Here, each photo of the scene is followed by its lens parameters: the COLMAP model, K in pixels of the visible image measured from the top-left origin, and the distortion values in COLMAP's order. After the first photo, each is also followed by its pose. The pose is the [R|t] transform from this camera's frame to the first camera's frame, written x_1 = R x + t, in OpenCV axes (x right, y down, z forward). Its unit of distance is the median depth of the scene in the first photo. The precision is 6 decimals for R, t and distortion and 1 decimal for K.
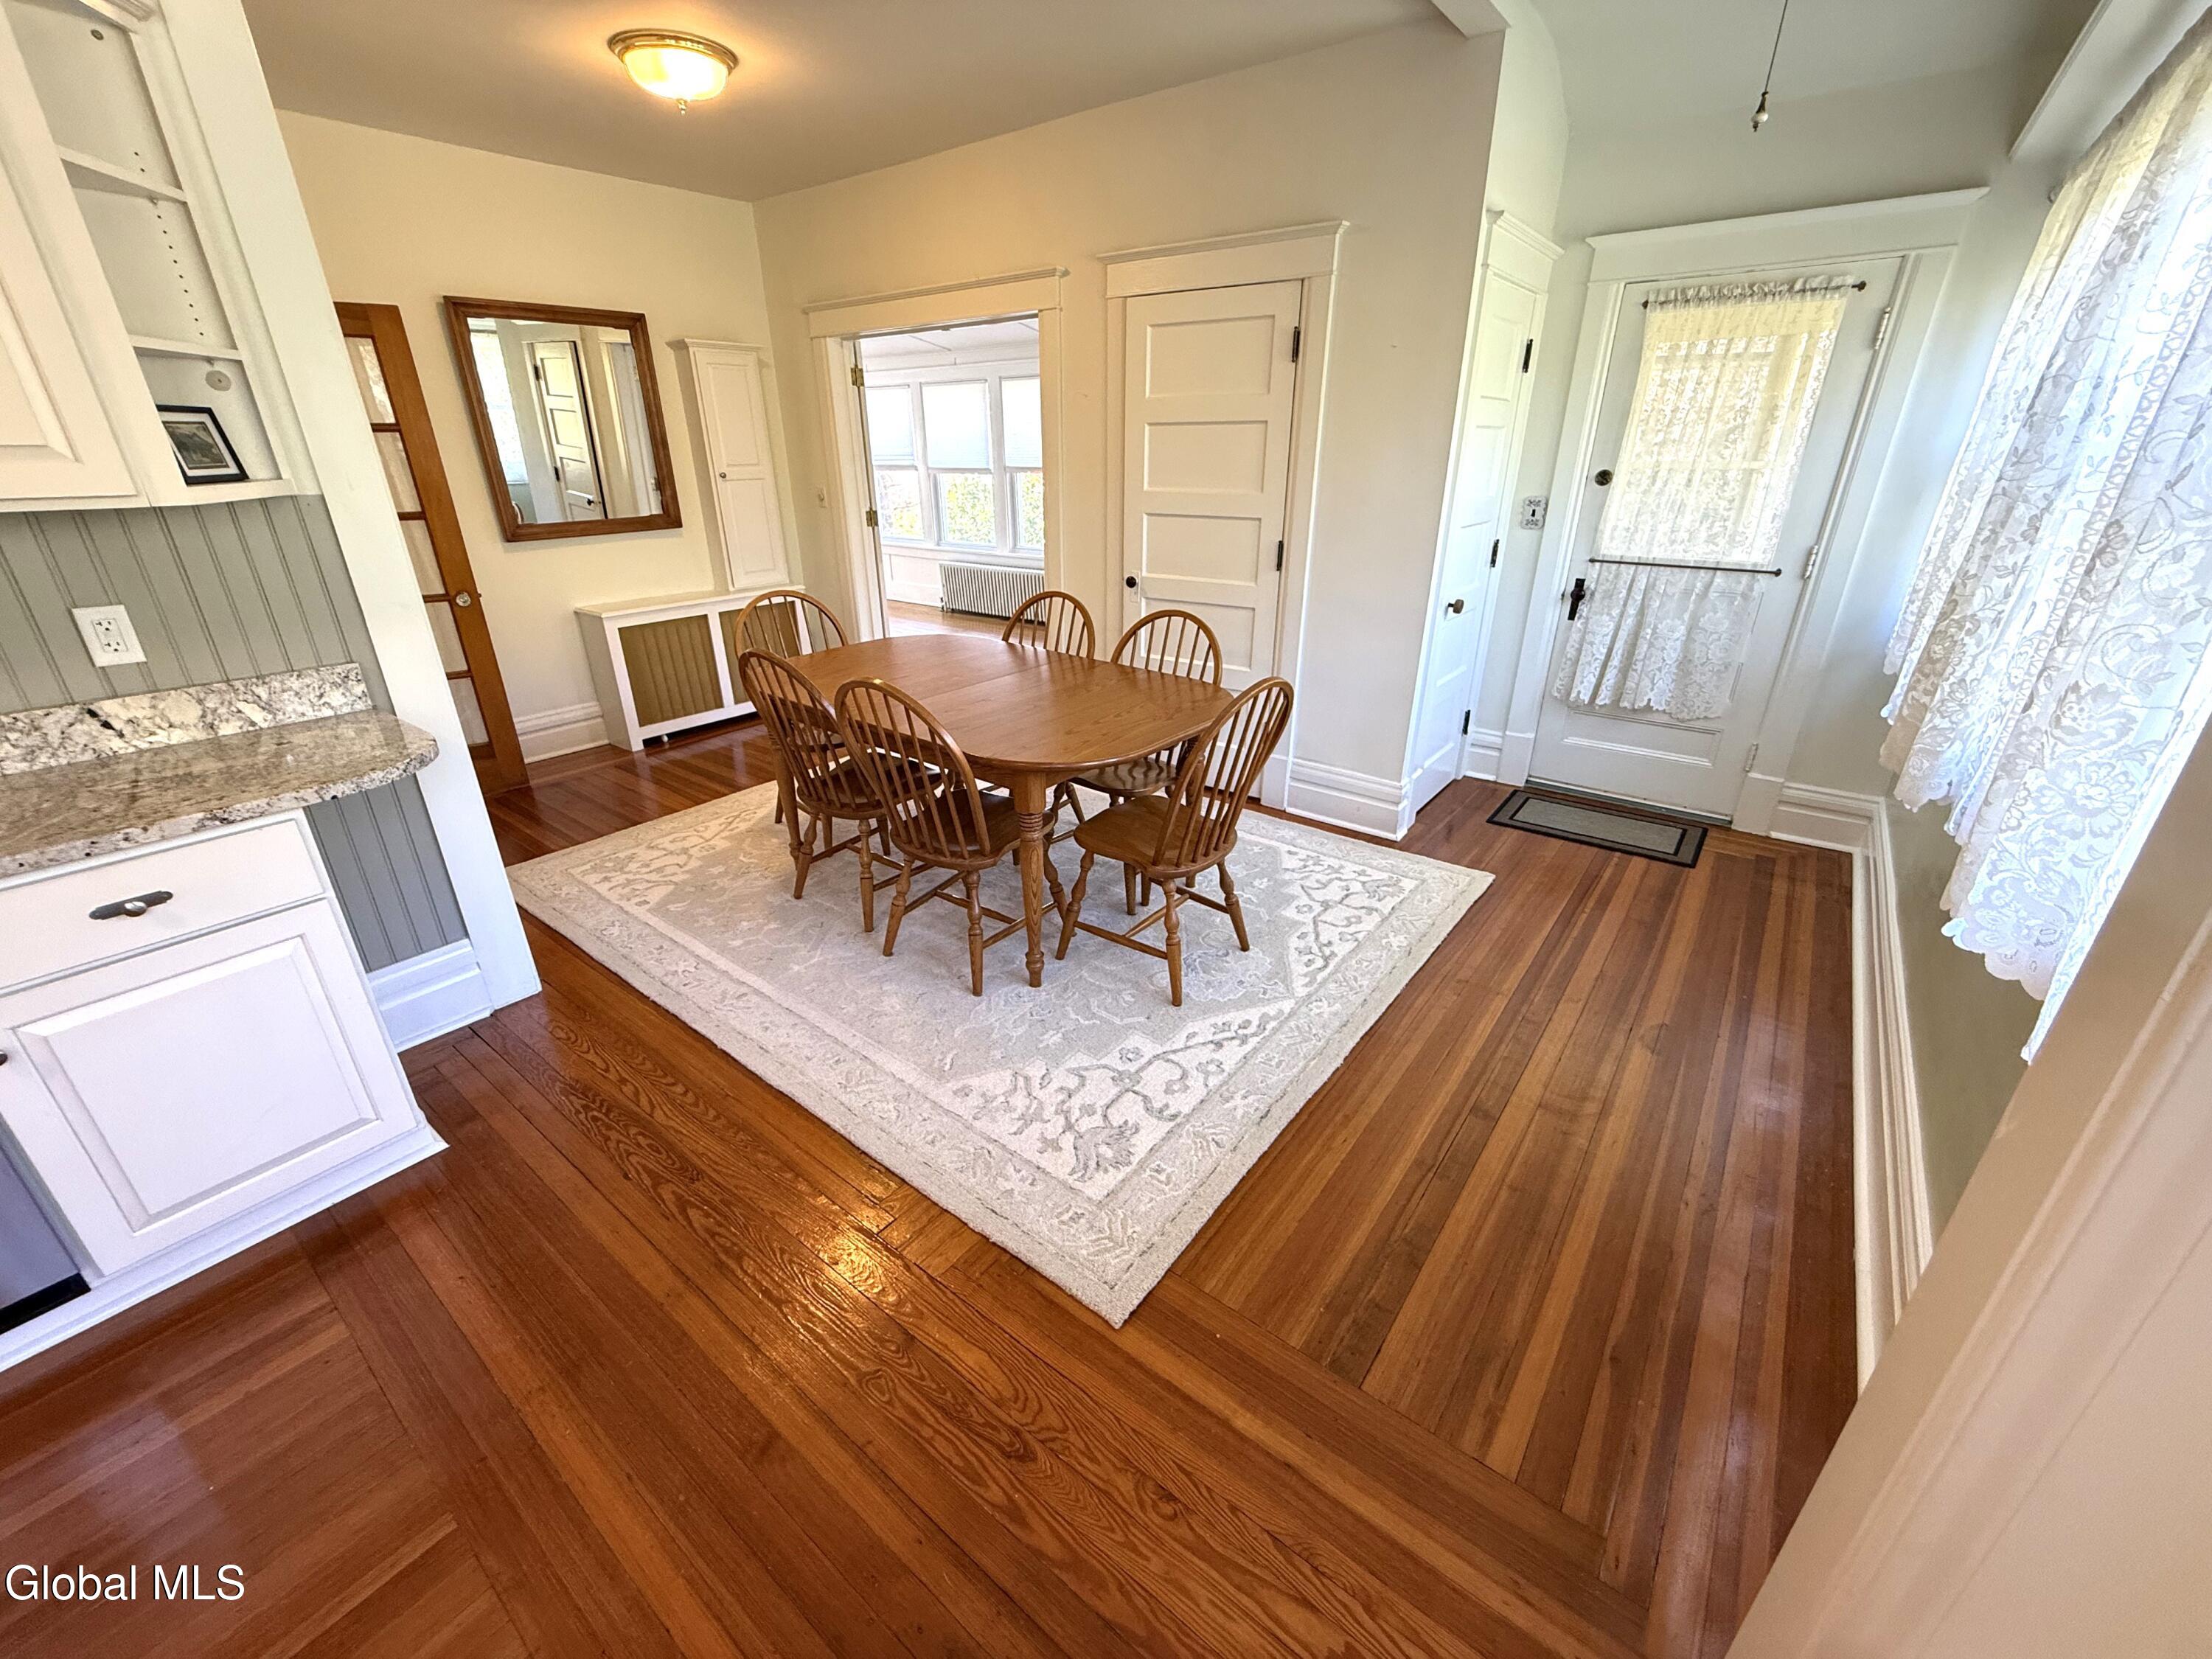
lens RADIAL K [[890.4, 0, 1106.4], [0, 890.4, 828.0], [0, 0, 1]] dist [0.003102, 0.000024]
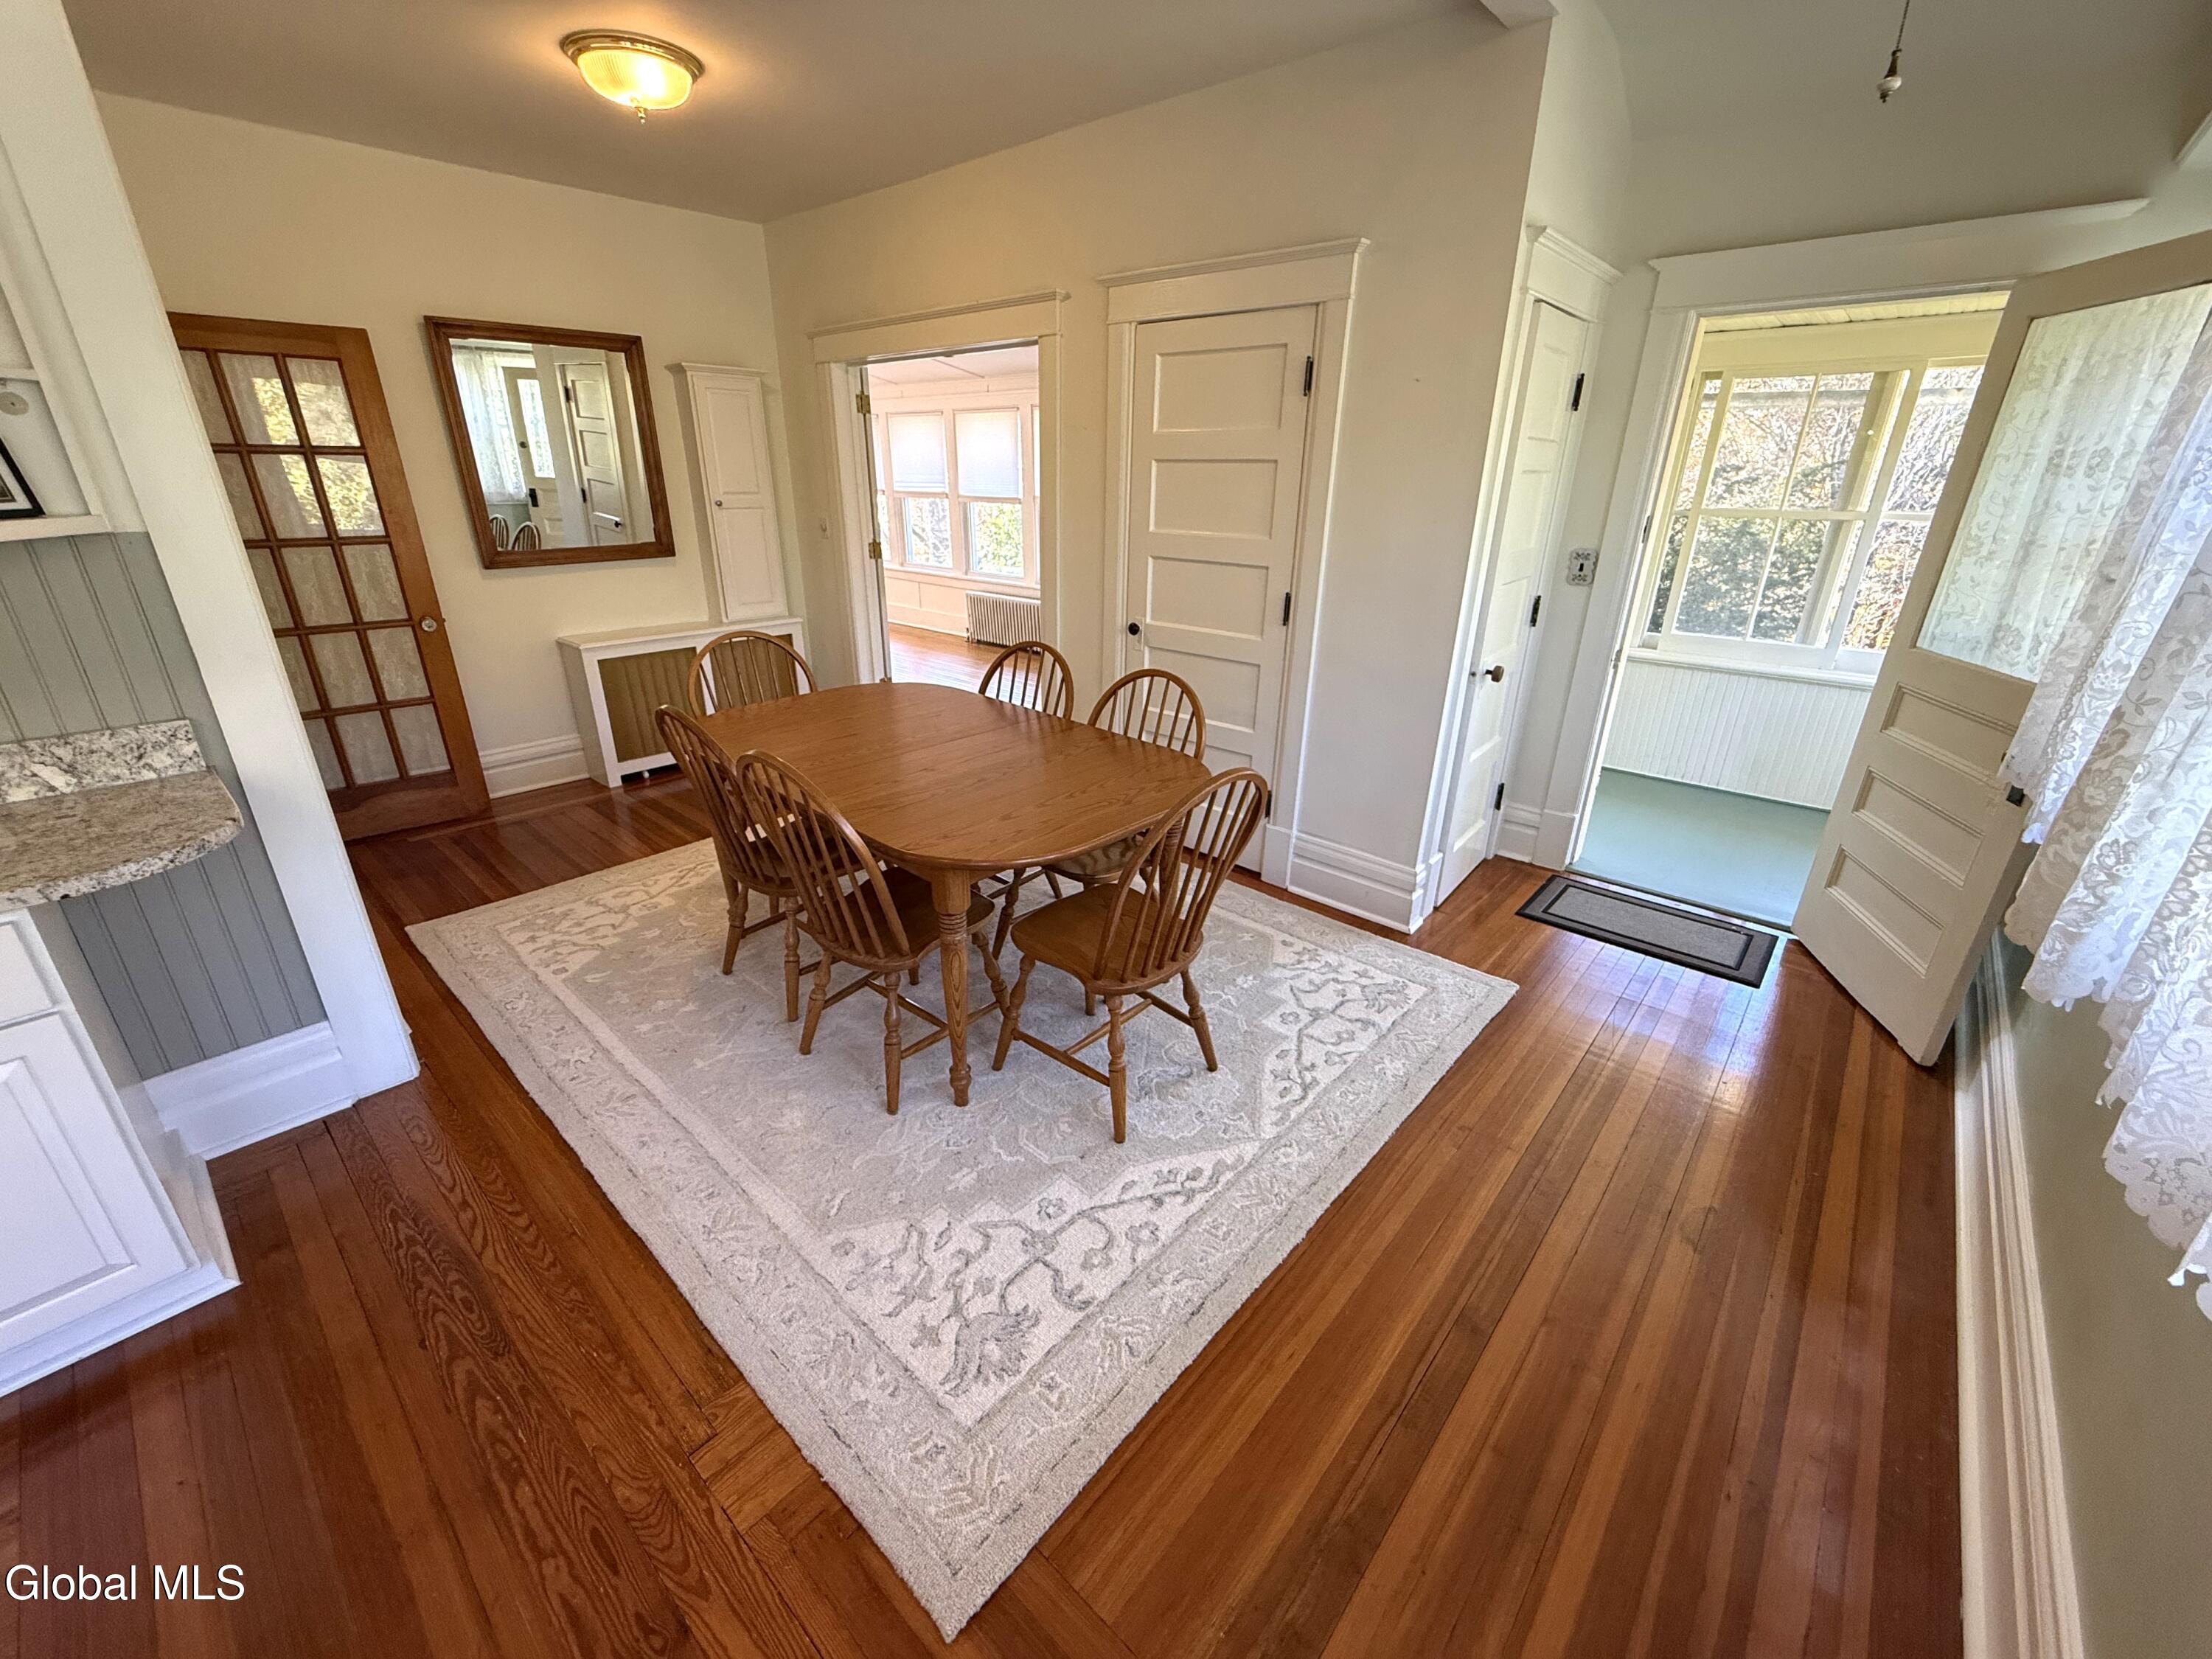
lens RADIAL K [[890.4, 0, 1106.7], [0, 890.4, 827.2], [0, 0, 1]] dist [0.003102, 0.000024]
pose [[0.997470, 0.041389, -0.057803, 0.093015], [-0.042825, 0.998799, -0.023824, -0.071633], [0.056748, 0.026239, 0.998044, 0.127221]]
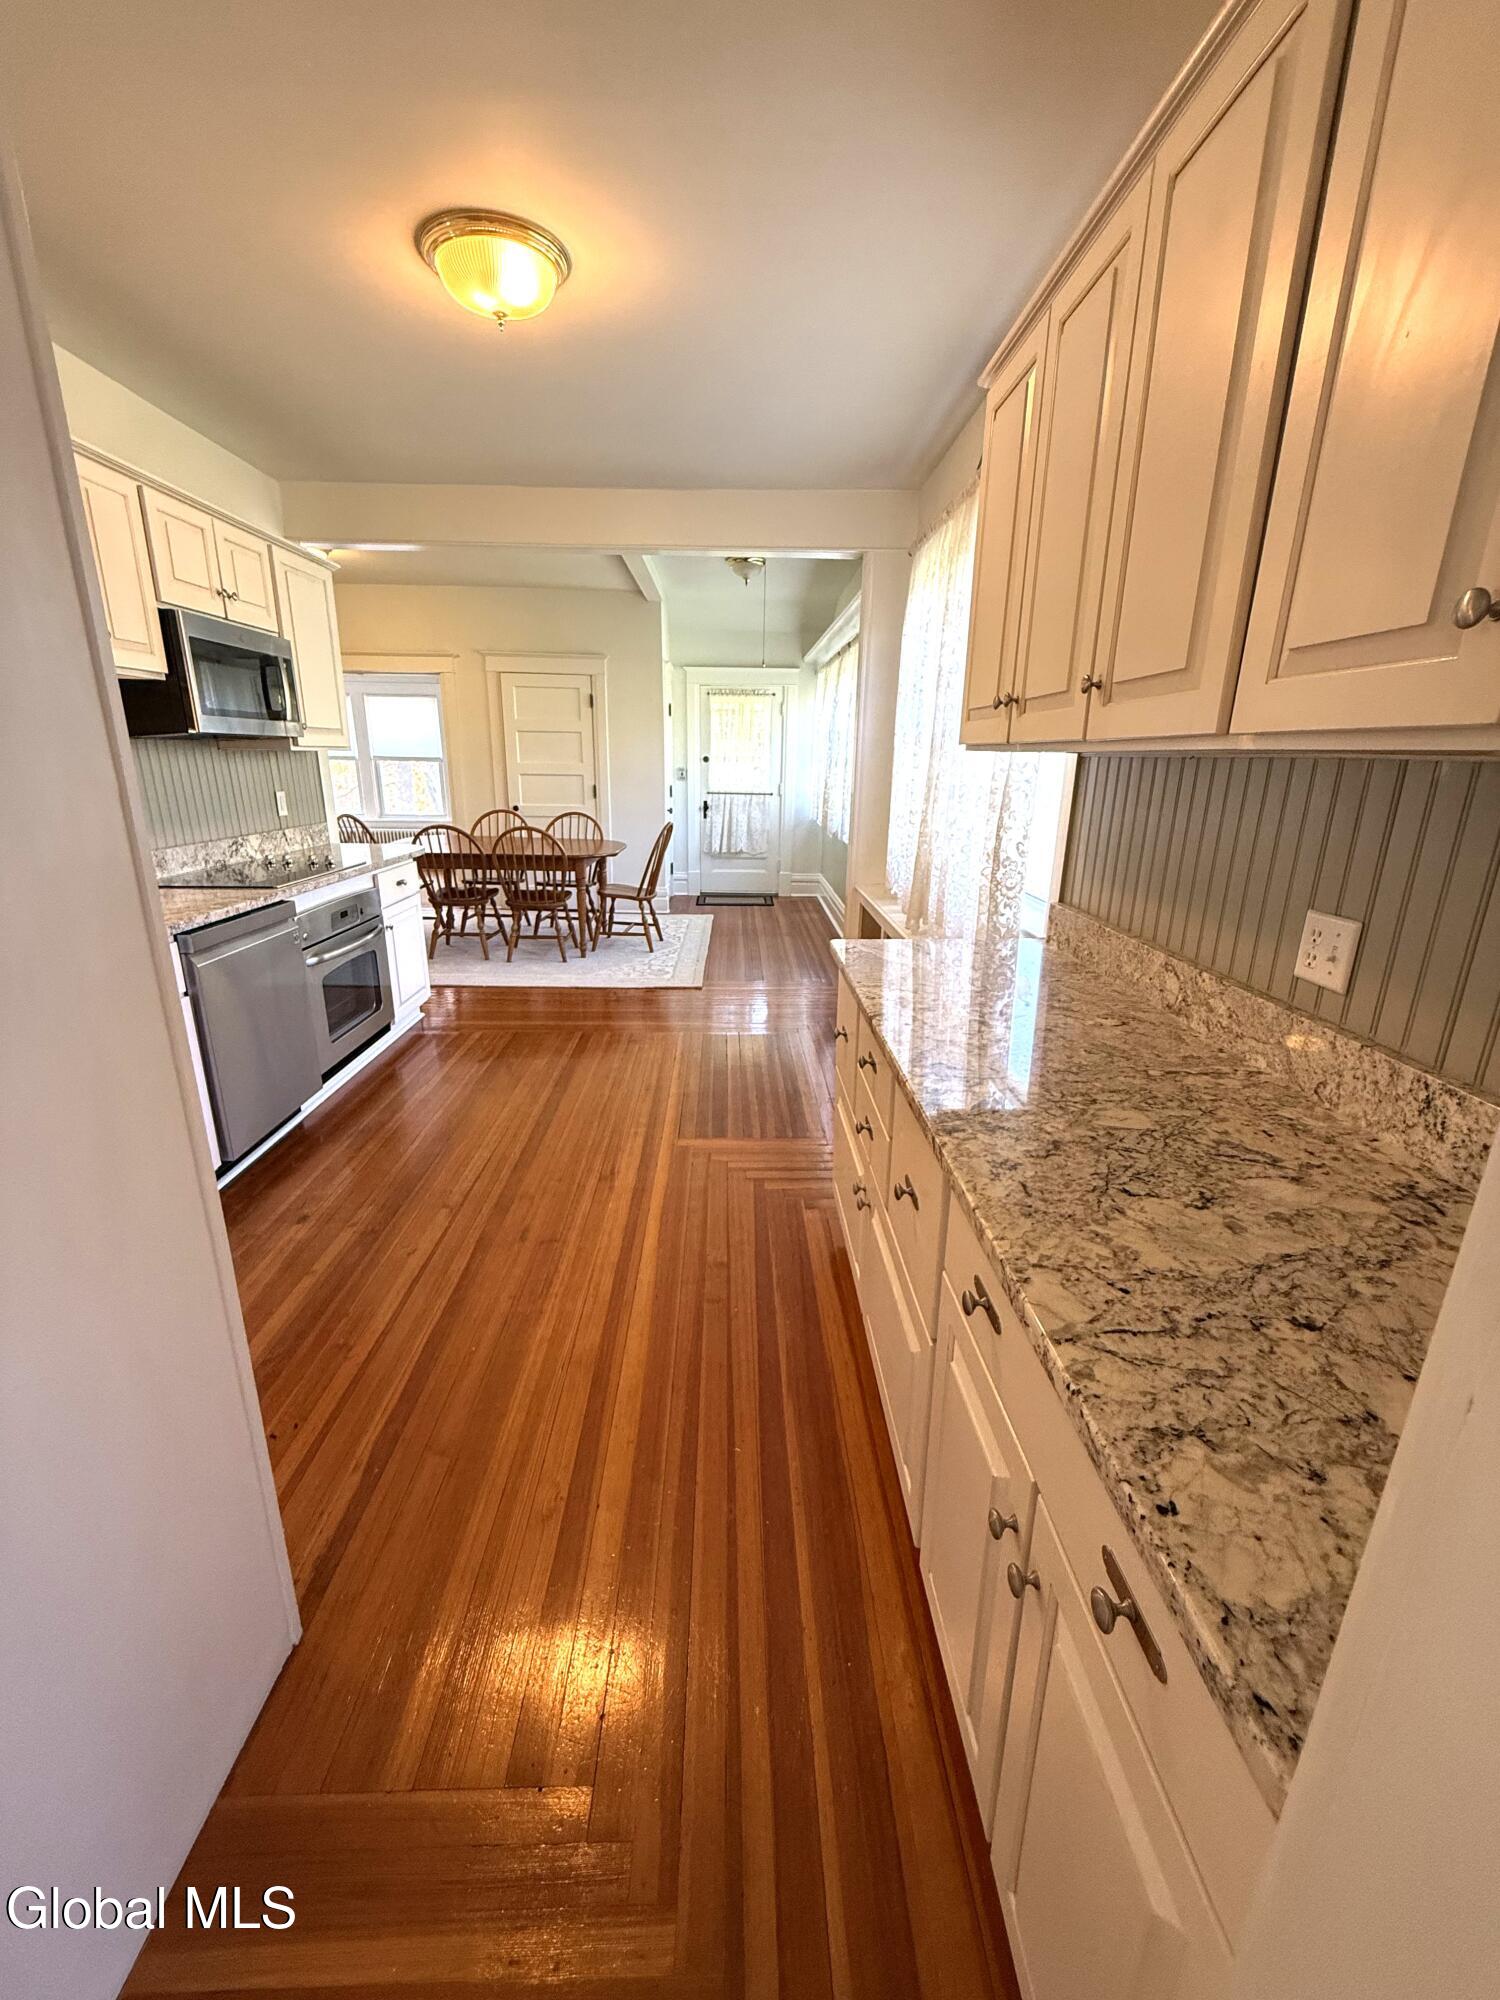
lens RADIAL K [[805.1, 0, 747.0], [0, 805.1, 996.5], [0, 0, 1]] dist [0.003102, 0.000024]
pose [[0.781017, -0.163633, 0.602691, -0.986844], [0.230219, 0.972534, -0.034291, 0.423860], [-0.580527, 0.165533, 0.797237, -0.890833]]
